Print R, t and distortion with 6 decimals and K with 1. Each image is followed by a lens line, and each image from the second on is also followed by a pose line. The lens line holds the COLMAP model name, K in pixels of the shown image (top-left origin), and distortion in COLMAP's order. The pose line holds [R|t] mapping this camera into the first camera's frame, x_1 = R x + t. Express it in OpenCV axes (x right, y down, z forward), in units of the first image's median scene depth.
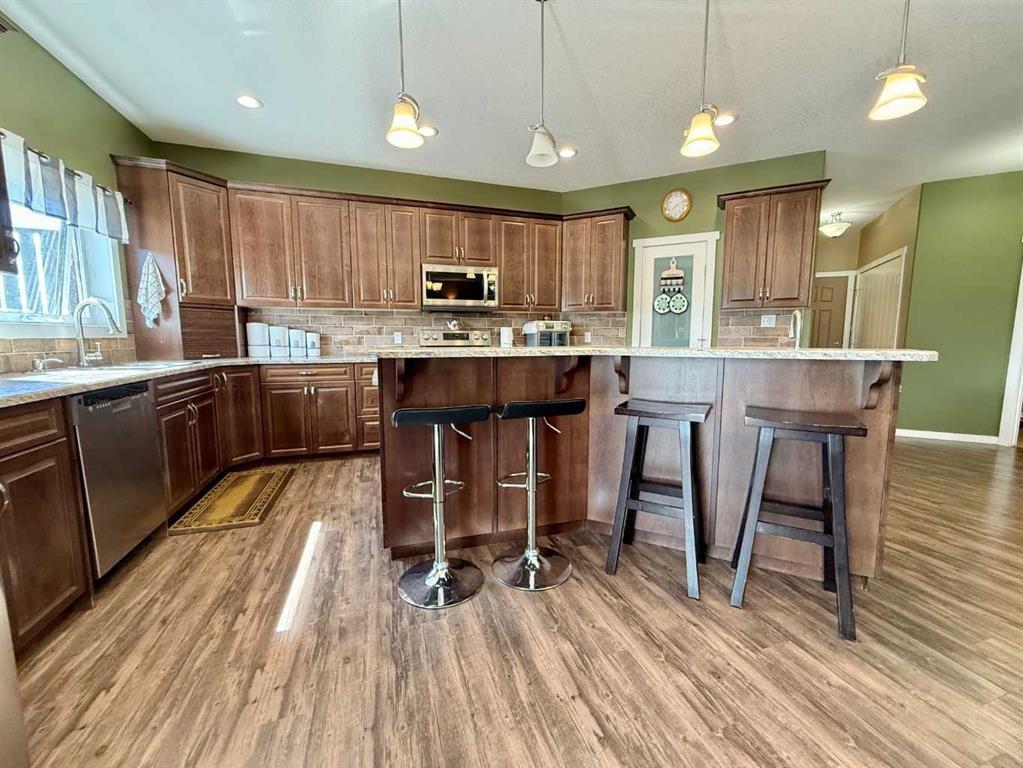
lens RADIAL K [[407.1, 0, 515.8], [0, 407.1, 379.3], [0, 0, 1]] dist [-0.000872, -0.000036]
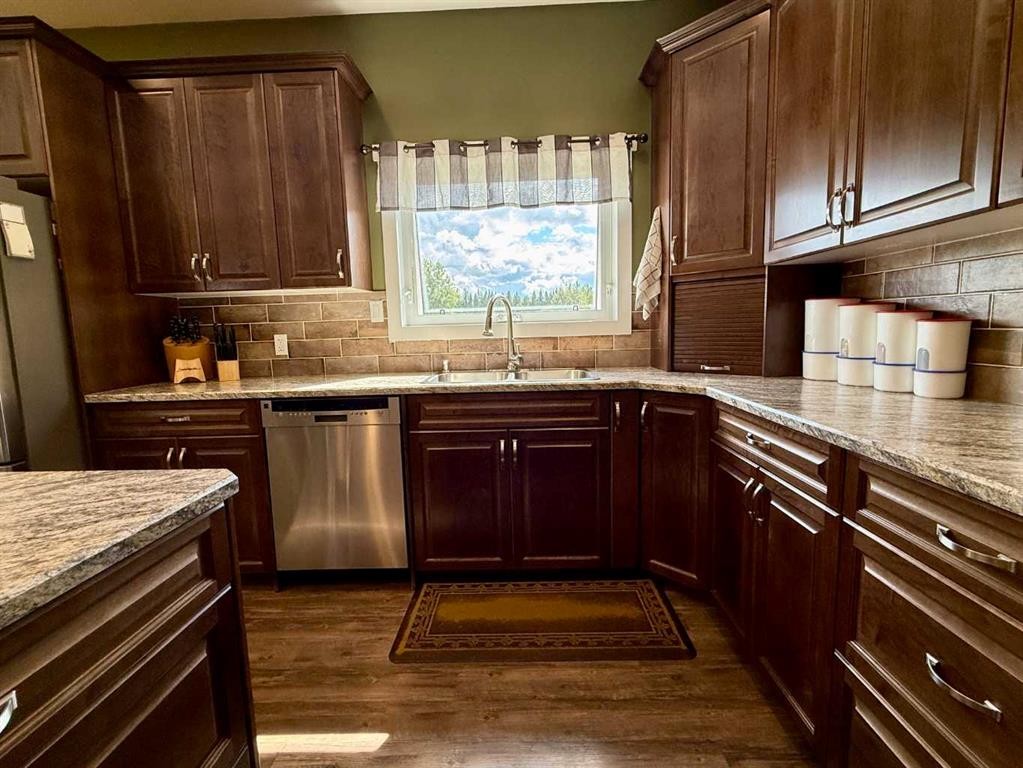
lens RADIAL K [[469.8, 0, 511.5], [0, 469.8, 384.0], [0, 0, 1]] dist [-0.001227, -0.000519]
pose [[-0.337487, 0.124816, -0.933018, -0.091299], [-0.071326, 0.984930, 0.157561, -0.155600], [0.938624, 0.119723, -0.323499, 1.274846]]
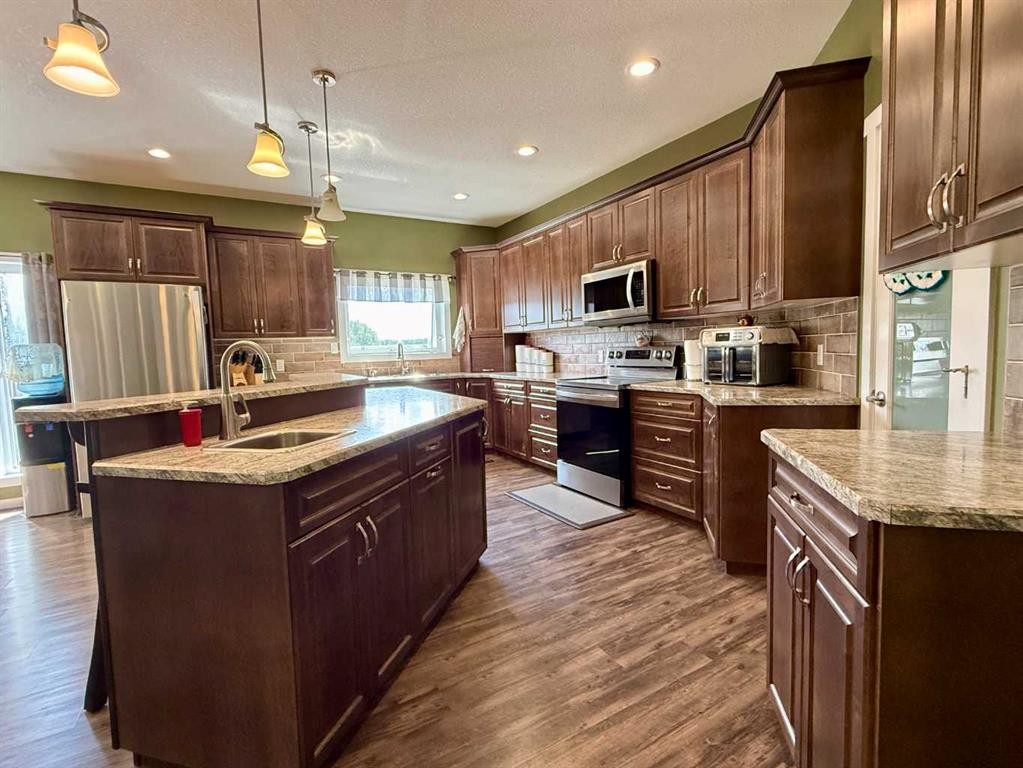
lens RADIAL K [[469.8, 0, 511.5], [0, 469.8, 384.0], [0, 0, 1]] dist [-0.001227, -0.000519]
pose [[0.207700, 0.063402, -0.976136, 1.189405], [-0.071853, 0.996190, 0.049416, -0.129334], [0.975550, 0.059874, 0.211465, 0.984043]]
